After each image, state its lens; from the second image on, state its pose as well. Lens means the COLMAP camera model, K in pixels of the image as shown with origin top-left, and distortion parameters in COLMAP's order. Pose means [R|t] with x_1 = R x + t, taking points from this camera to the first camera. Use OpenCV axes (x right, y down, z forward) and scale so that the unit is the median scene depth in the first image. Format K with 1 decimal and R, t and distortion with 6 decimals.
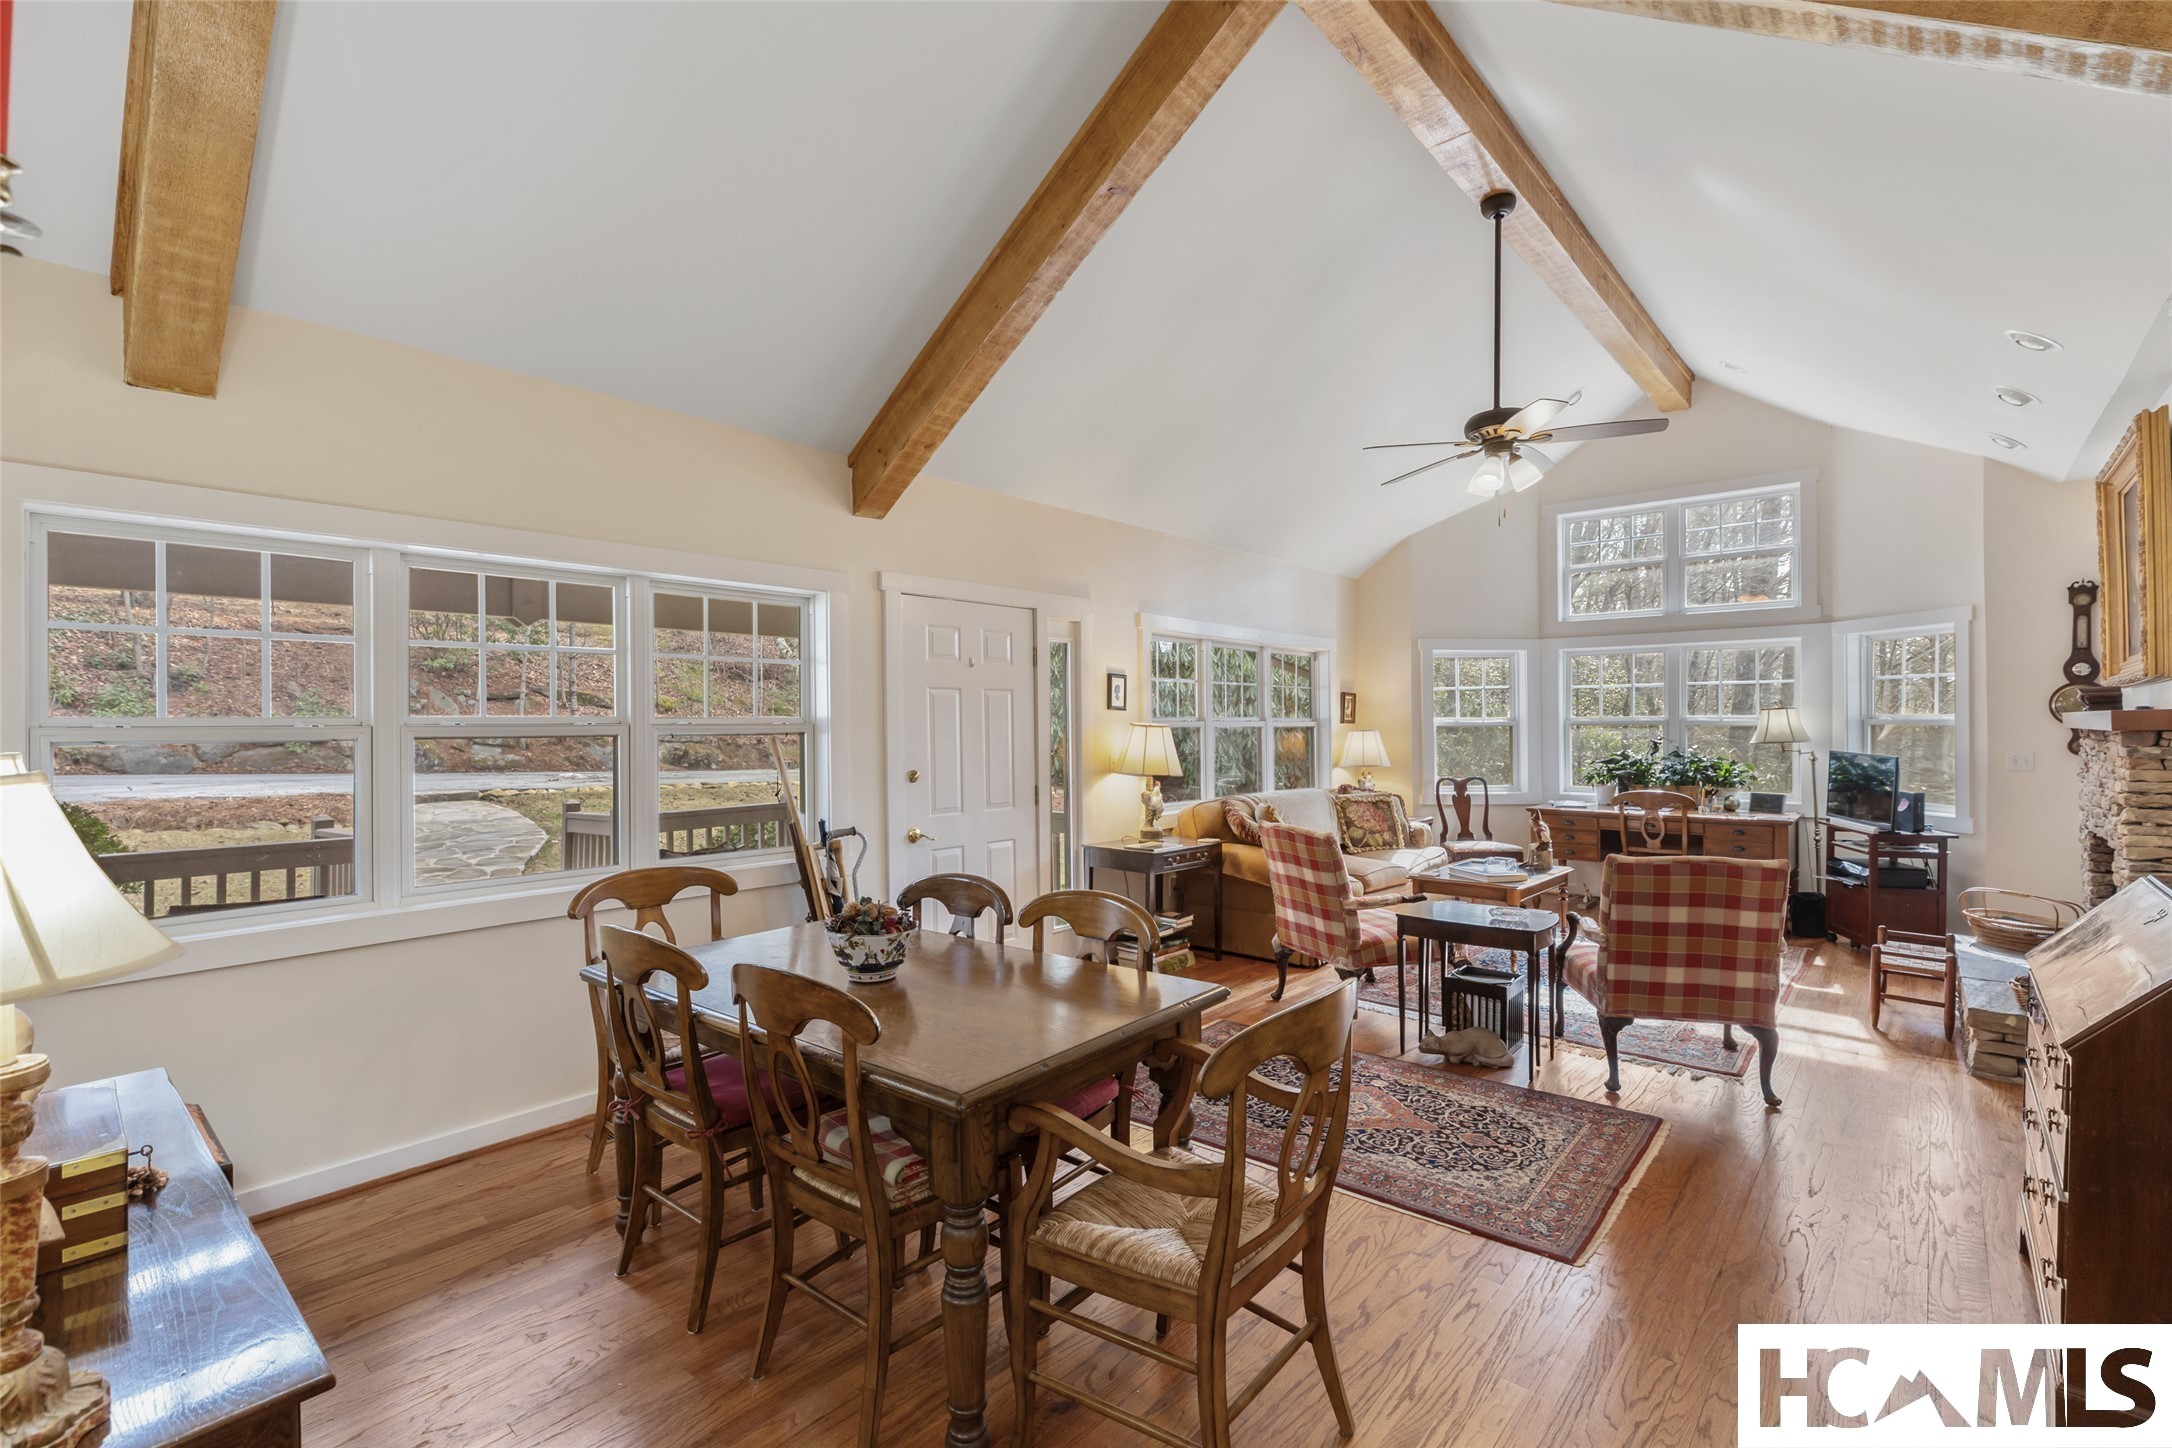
lens RADIAL K [[975.2, 0, 1090.9], [0, 975.2, 722.5], [0, 0, 1]] dist [0.006815, -0.001497]
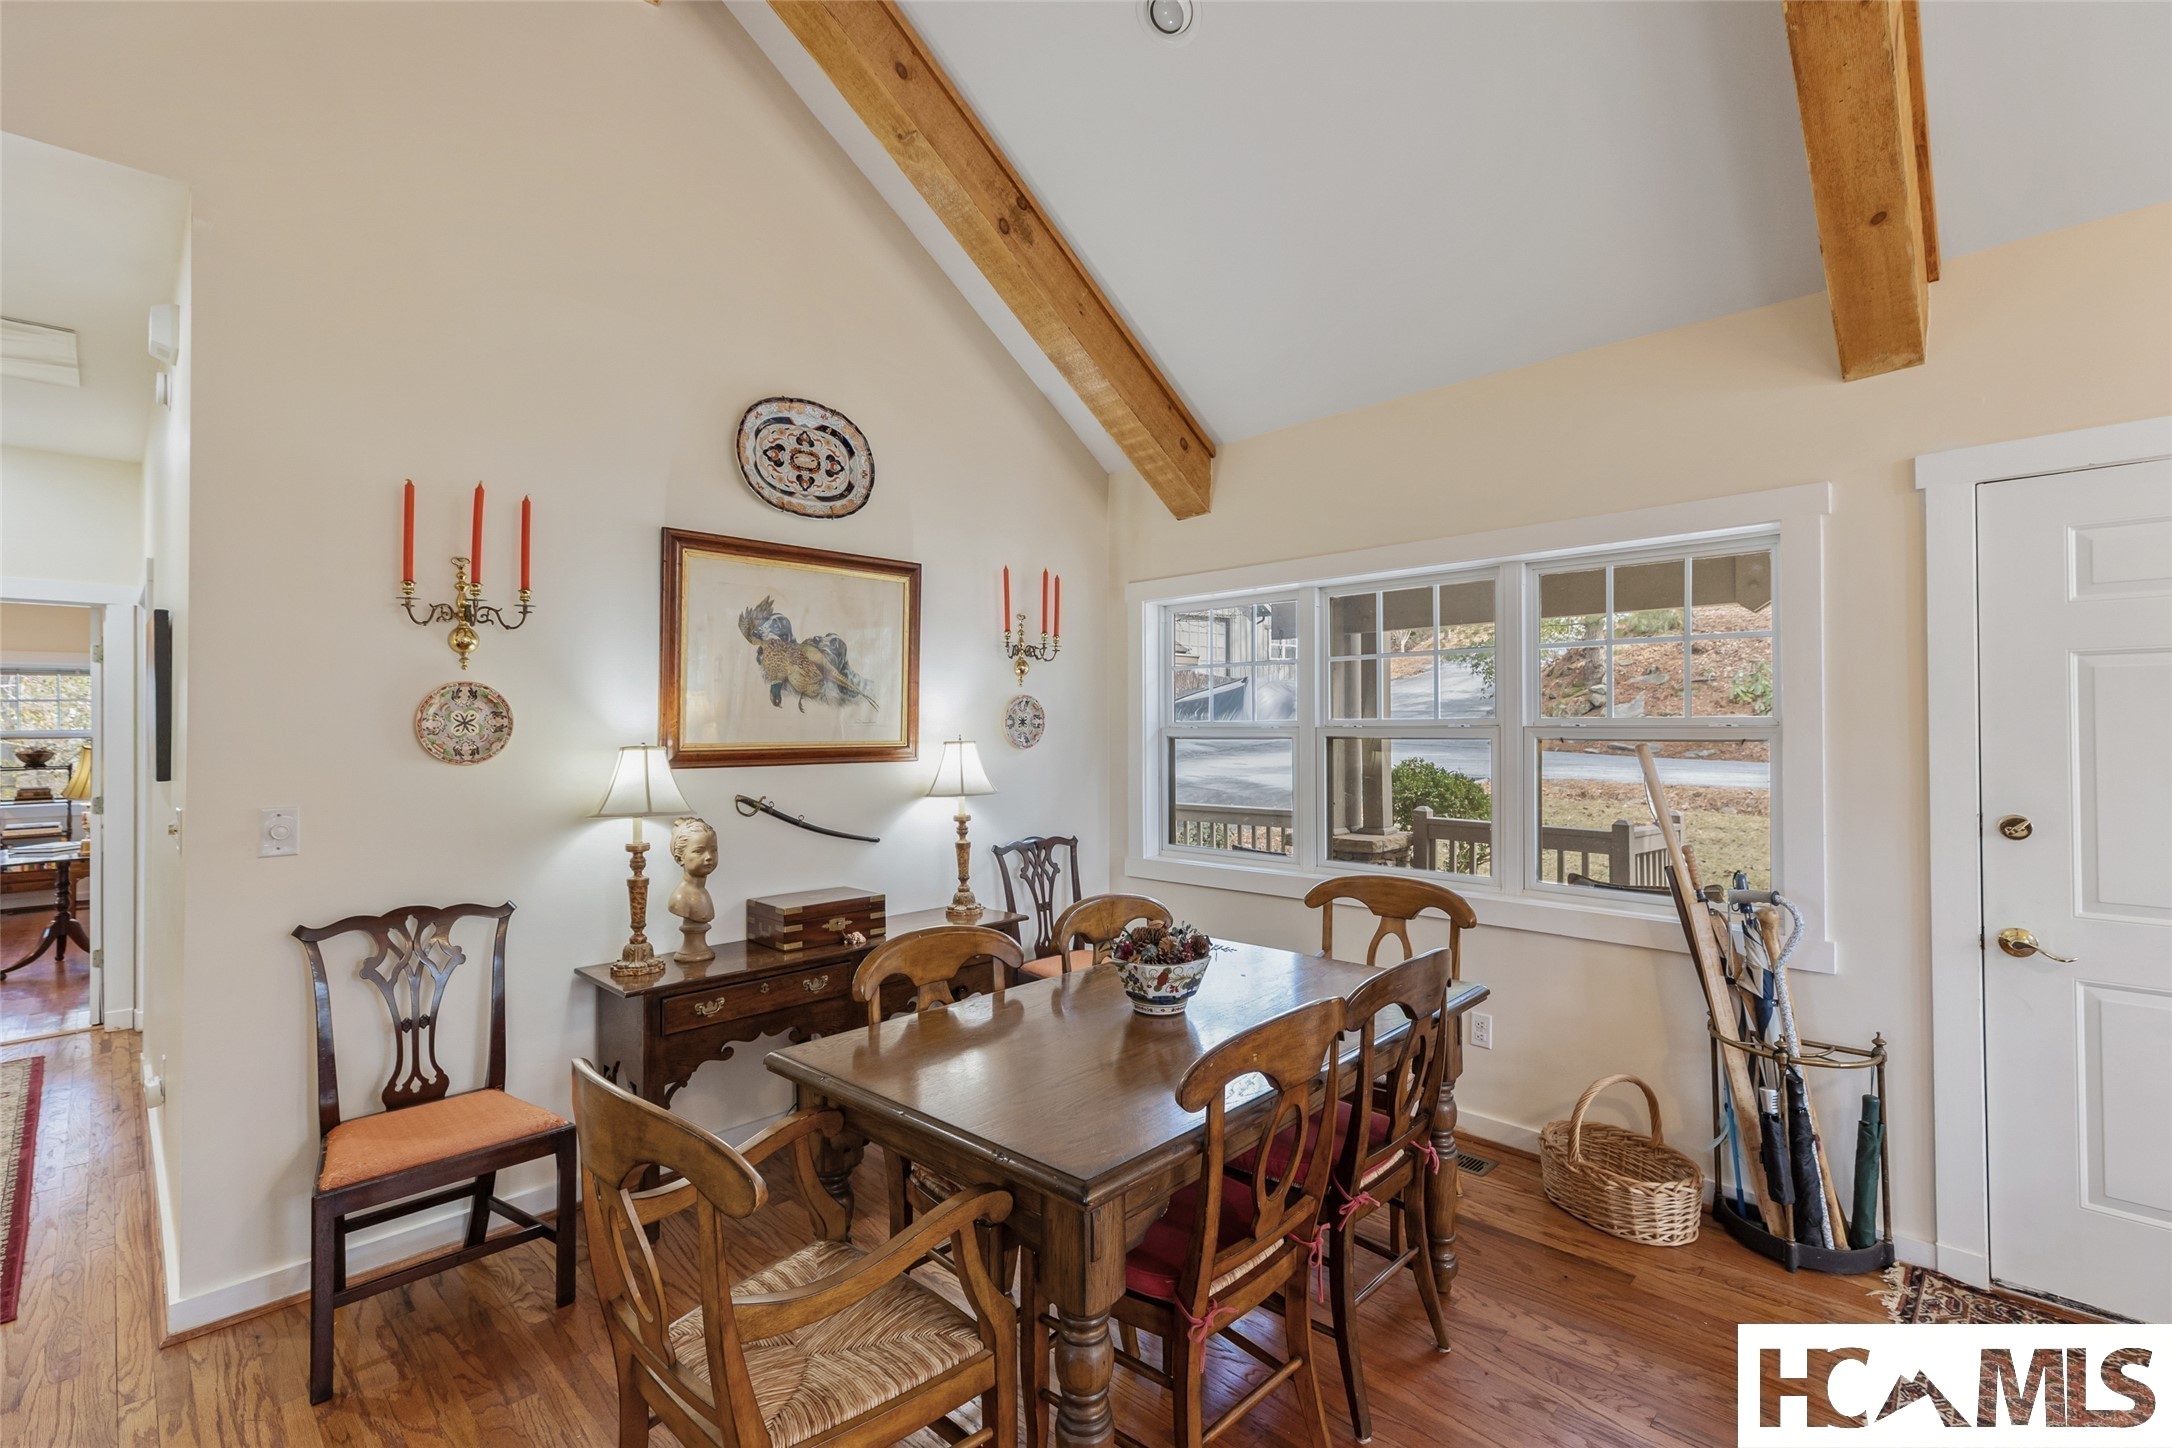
lens RADIAL K [[975.2, 0, 1088.6], [0, 975.2, 721.9], [0, 0, 1]] dist [0.006815, -0.001497]
pose [[-0.072328, -0.001629, -0.997380, 0.250482], [0.003838, 0.999991, -0.001911, -0.001529], [0.997374, -0.003966, -0.072321, 0.363041]]
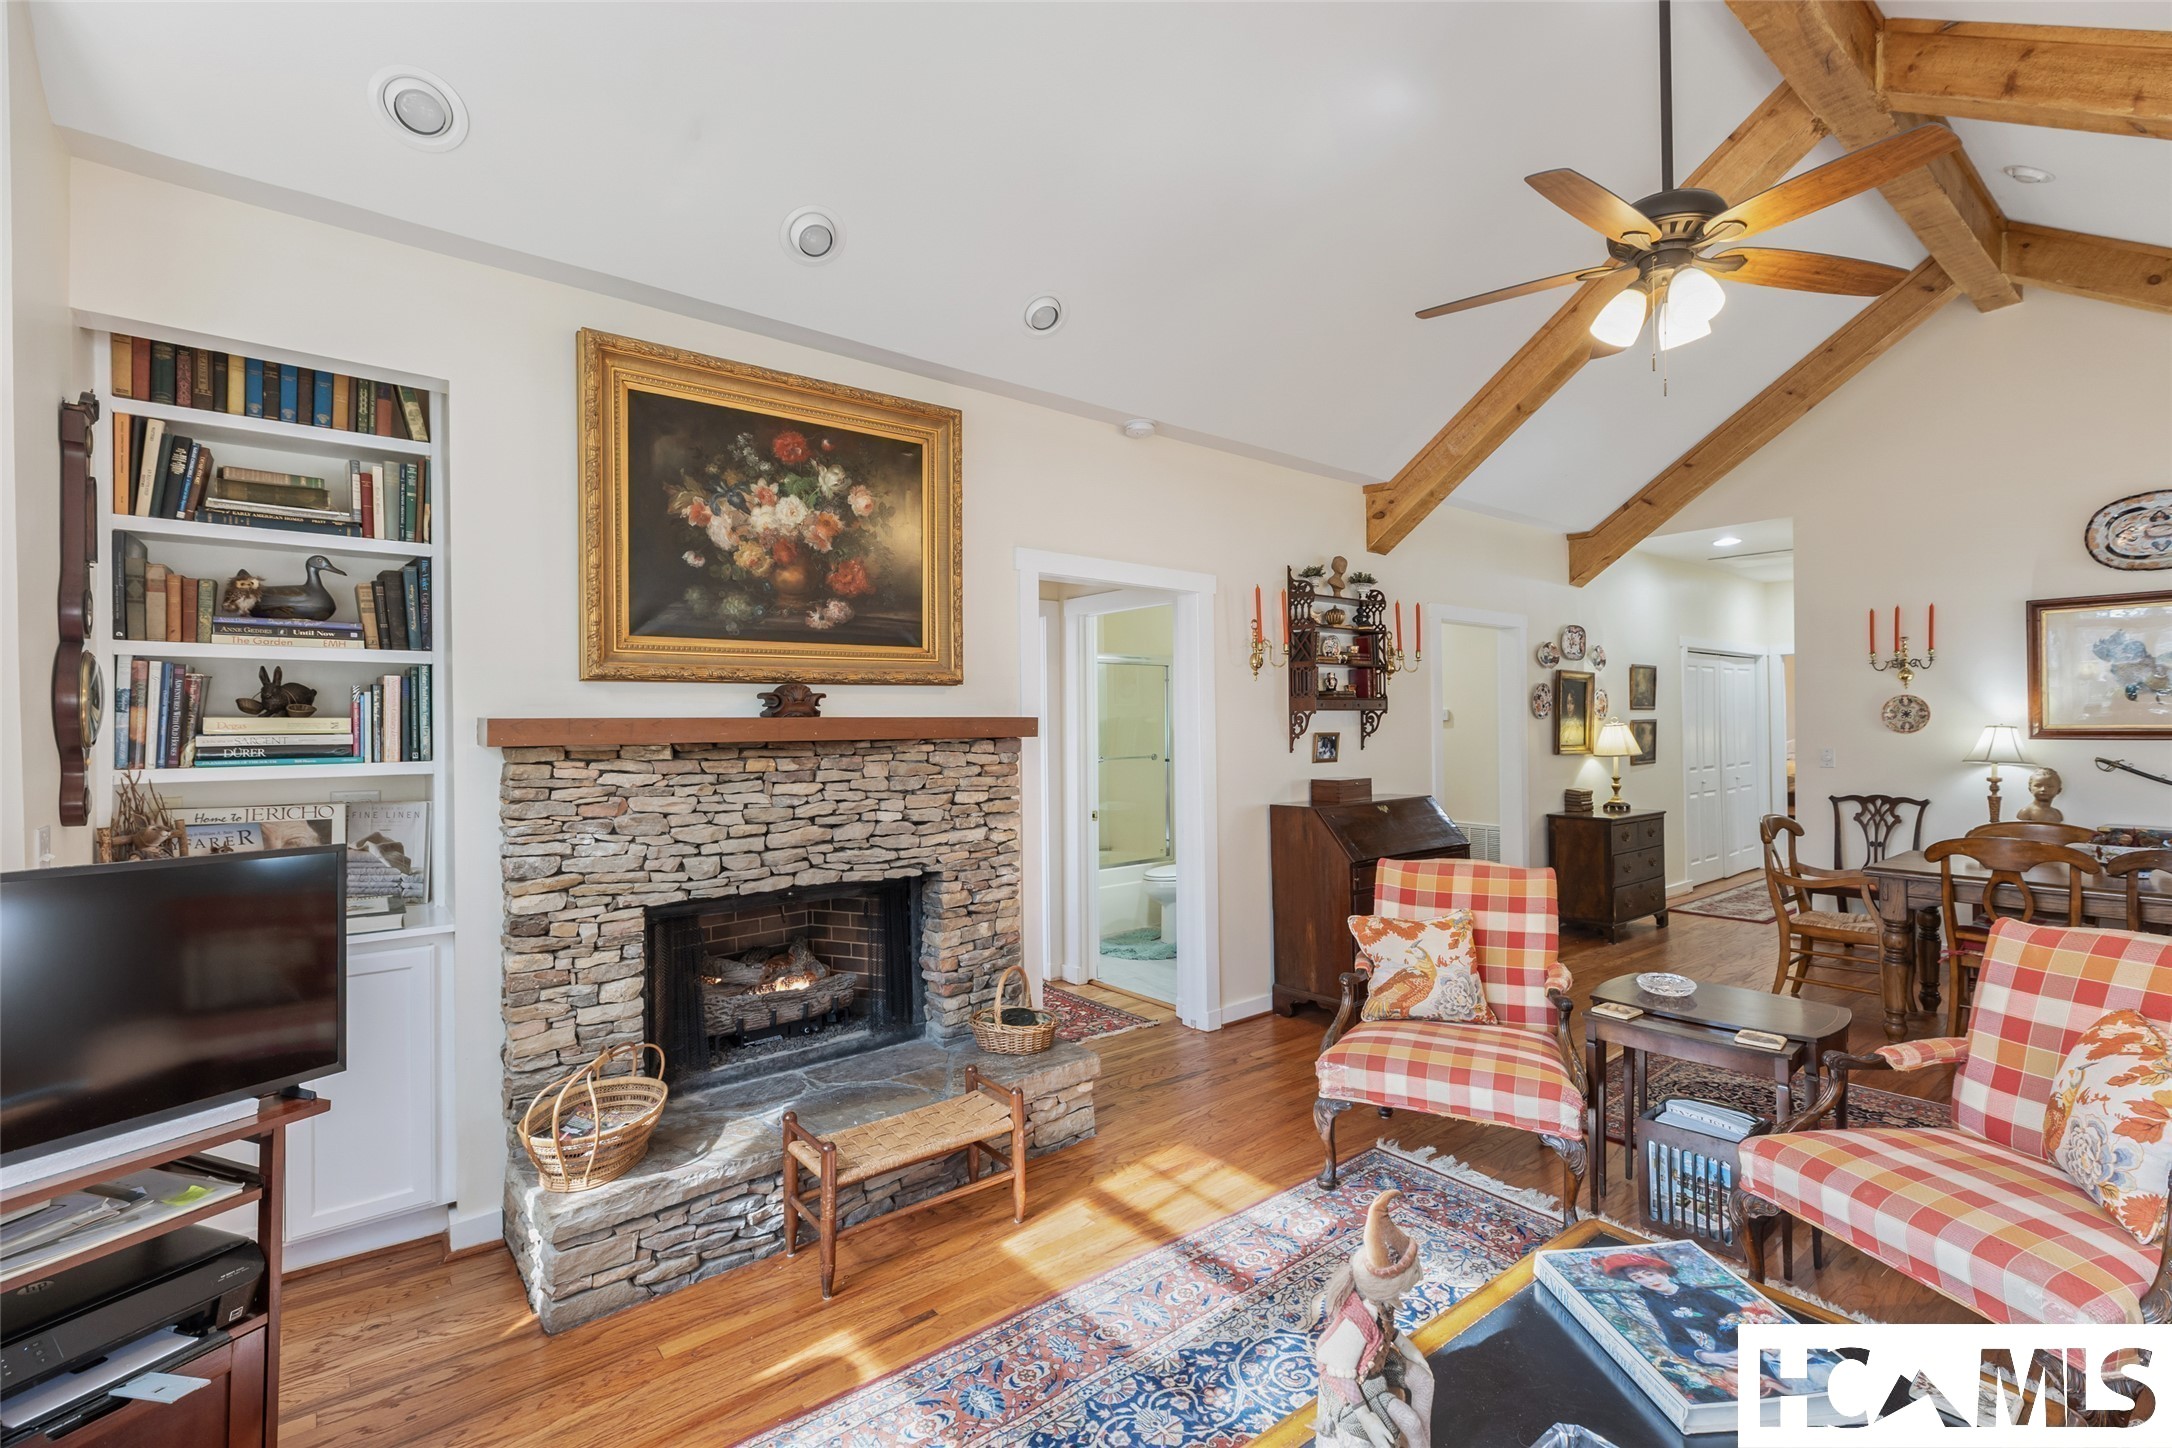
lens RADIAL K [[975.2, 0, 1095.2], [0, 975.2, 712.6], [0, 0, 1]] dist [0.006815, -0.001497]
pose [[-0.983971, 0.013642, 0.177808, 0.414453], [0.011825, 0.999867, -0.011273, -0.002492], [-0.177938, -0.008990, -0.984001, 1.039894]]
